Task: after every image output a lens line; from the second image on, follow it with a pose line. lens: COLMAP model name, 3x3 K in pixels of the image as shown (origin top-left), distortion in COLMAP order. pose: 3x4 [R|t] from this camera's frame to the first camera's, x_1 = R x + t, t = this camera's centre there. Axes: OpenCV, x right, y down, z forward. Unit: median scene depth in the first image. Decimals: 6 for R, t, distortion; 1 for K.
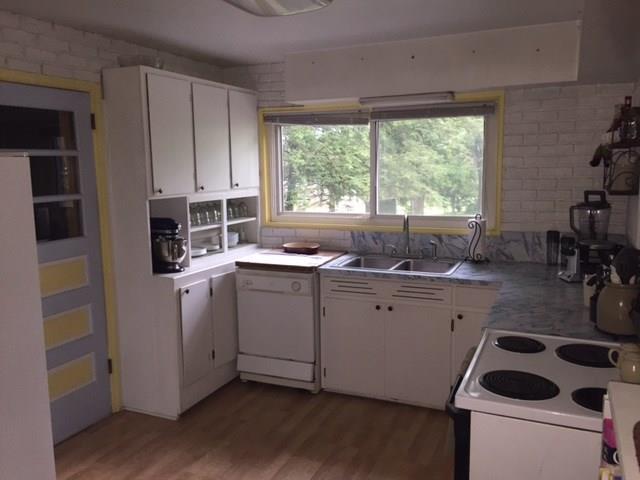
lens RADIAL K [[555.8, 0, 322.4], [0, 555.8, 241.0], [0, 0, 1]] dist [0.067593, -0.075709]
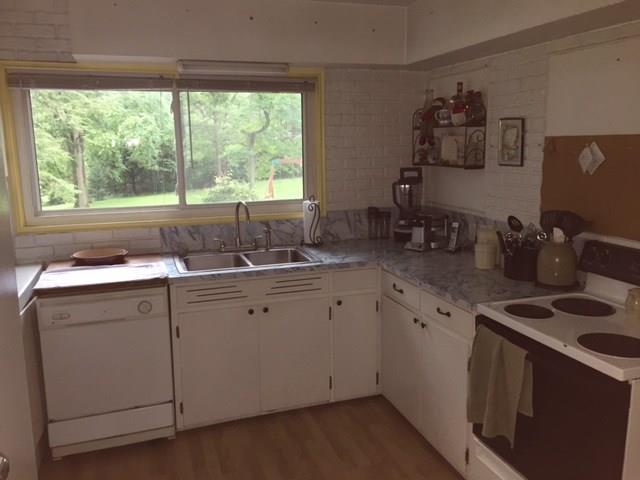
lens RADIAL K [[555.8, 0, 323.2], [0, 555.8, 238.6], [0, 0, 1]] dist [0.067593, -0.075709]
pose [[0.730094, -0.113820, 0.673801, -0.361523], [0.099814, 0.993218, 0.059624, -0.029765], [-0.676018, 0.023723, 0.736503, 0.280769]]
